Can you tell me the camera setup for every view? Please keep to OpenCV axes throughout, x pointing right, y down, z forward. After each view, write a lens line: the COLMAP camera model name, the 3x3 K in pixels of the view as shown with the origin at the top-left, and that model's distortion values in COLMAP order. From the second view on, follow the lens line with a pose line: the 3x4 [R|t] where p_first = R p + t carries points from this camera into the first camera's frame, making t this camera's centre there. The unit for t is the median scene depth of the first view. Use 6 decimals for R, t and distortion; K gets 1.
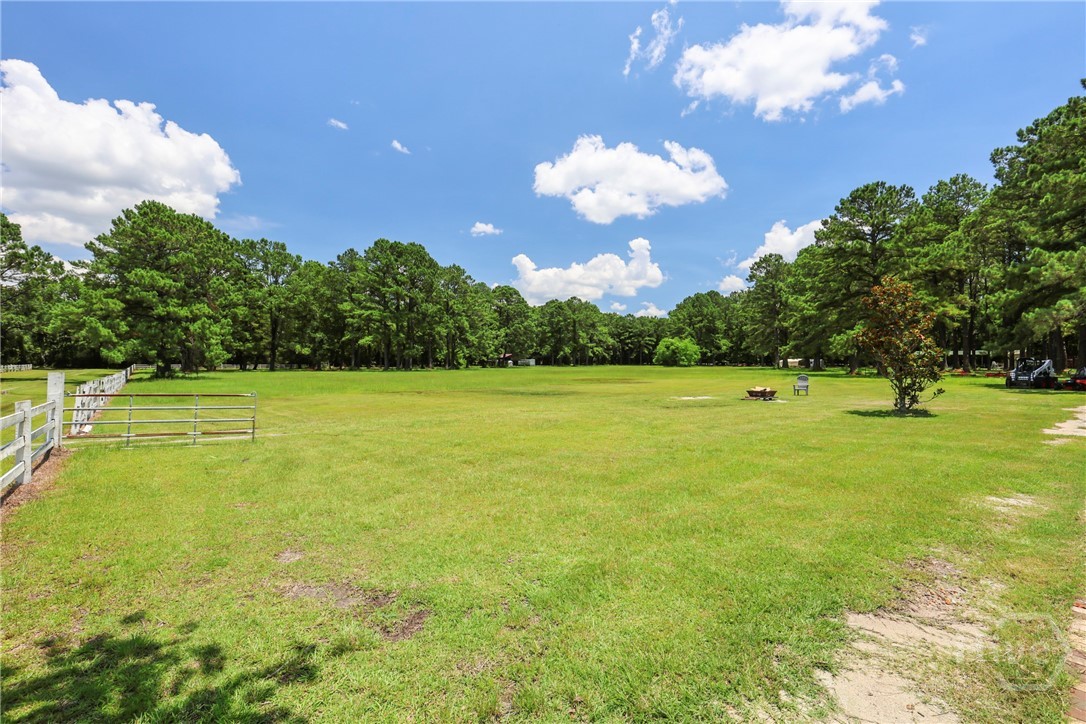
lens RADIAL K [[488.9, 0, 545.0], [0, 488.9, 363.2], [0, 0, 1]] dist [-0.002051, 0.000044]
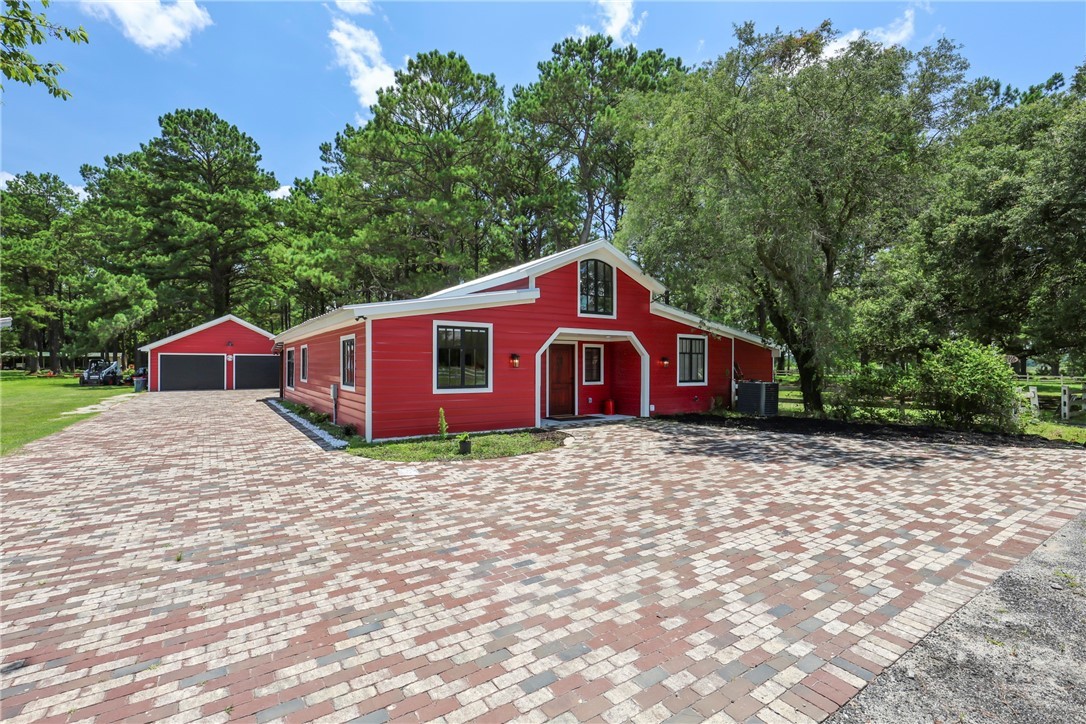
lens RADIAL K [[488.9, 0, 541.1], [0, 488.9, 363.5], [0, 0, 1]] dist [-0.002051, 0.000044]
pose [[0.098791, 0.002928, 0.995104, -0.018792], [0.000783, 0.999995, -0.003021, 0.000723], [-0.995108, 0.001078, 0.098789, -0.046670]]
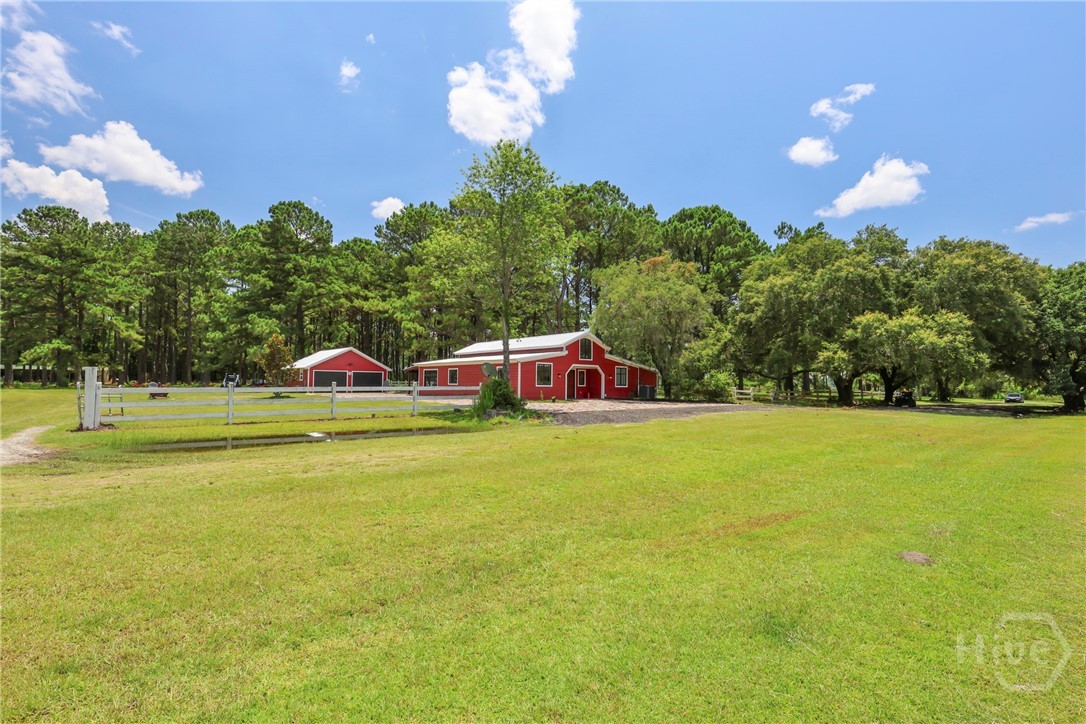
lens RADIAL K [[488.9, 0, 543.7], [0, 488.9, 364.2], [0, 0, 1]] dist [-0.002051, 0.000044]
pose [[-0.018865, 0.038097, 0.999096, -0.204605], [-0.006399, 0.999249, -0.038224, 0.003985], [-0.999802, -0.007114, -0.018607, -0.017127]]
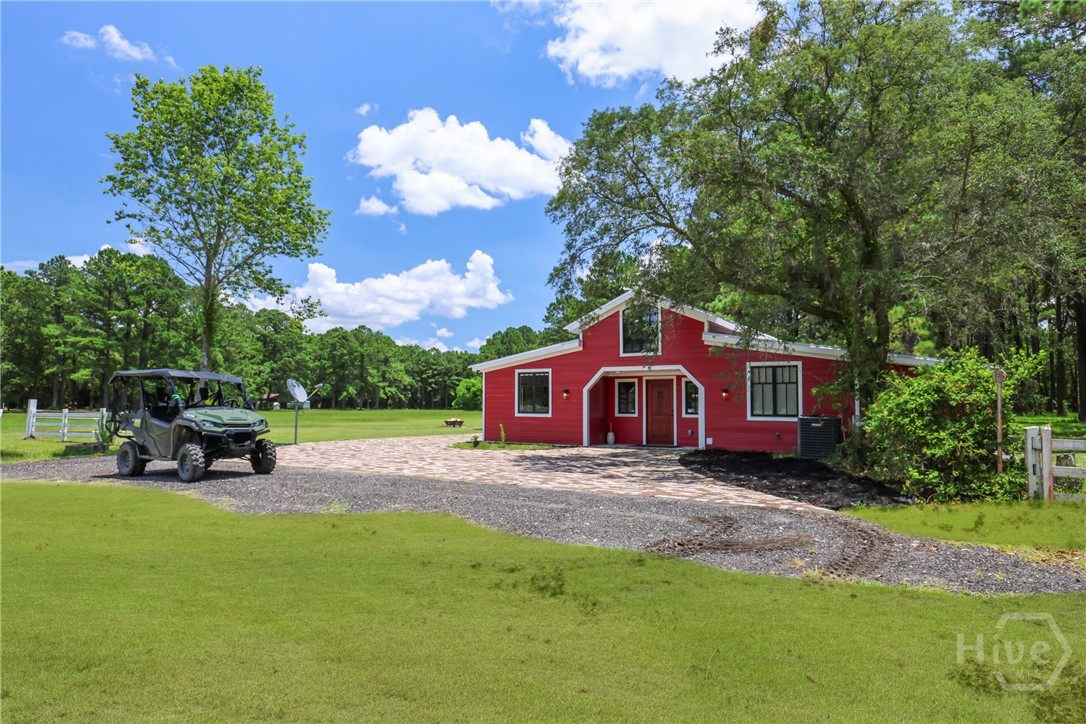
lens RADIAL K [[652.8, 0, 544.5], [0, 652.8, 364.9], [0, 0, 1]] dist [-0.004594, -0.001621]
pose [[0.950303, 0.027048, 0.310150, 0.017609], [-0.006321, 0.997690, -0.067639, 0.003935], [-0.311263, 0.062317, 0.948278, -0.202554]]
